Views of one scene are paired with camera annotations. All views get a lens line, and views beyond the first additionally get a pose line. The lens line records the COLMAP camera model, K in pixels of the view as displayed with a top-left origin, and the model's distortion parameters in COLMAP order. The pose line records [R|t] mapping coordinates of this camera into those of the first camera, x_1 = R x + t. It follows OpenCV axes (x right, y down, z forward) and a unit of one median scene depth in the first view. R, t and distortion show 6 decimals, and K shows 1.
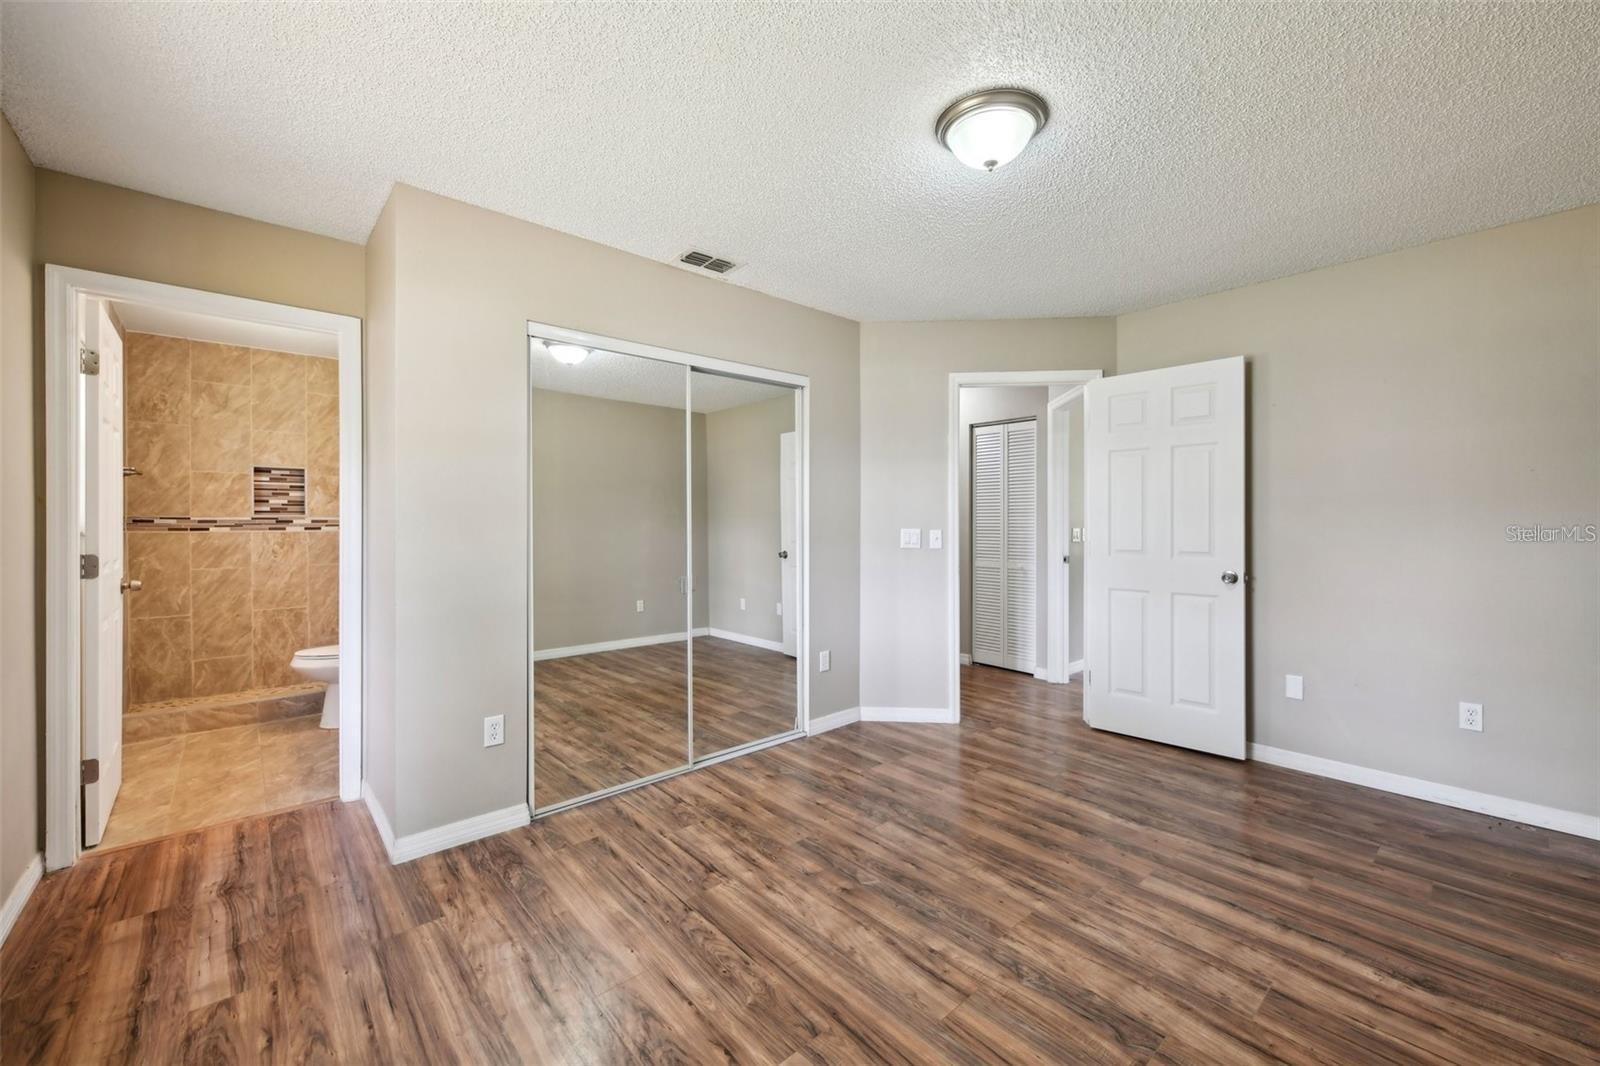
lens RADIAL K [[631.6, 0, 817.8], [0, 631.6, 529.2], [0, 0, 1]] dist [-0.007135, -0.000074]
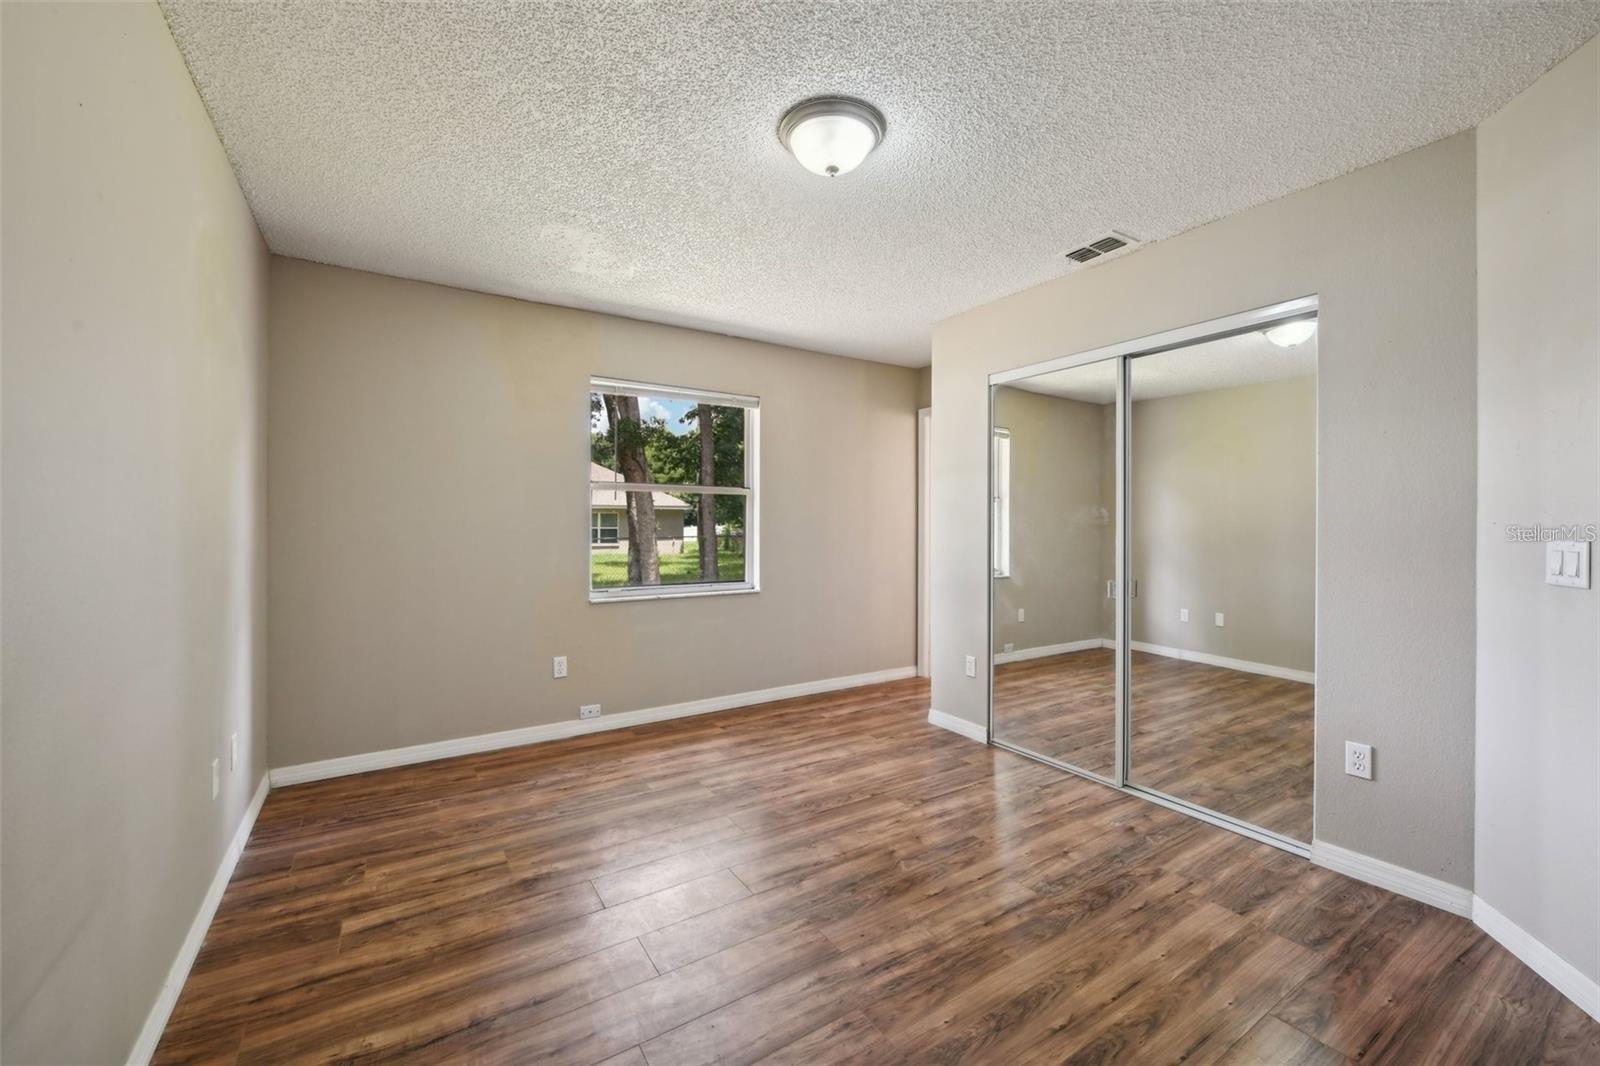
lens RADIAL K [[642.4, 0, 817.0], [0, 642.4, 516.9], [0, 0, 1]] dist [-0.000882, -0.002507]
pose [[-0.143571, -0.003217, -0.989635, 1.018985], [-0.014357, 0.999896, -0.001167, -0.014707], [0.989536, 0.014040, -0.143602, 0.877439]]
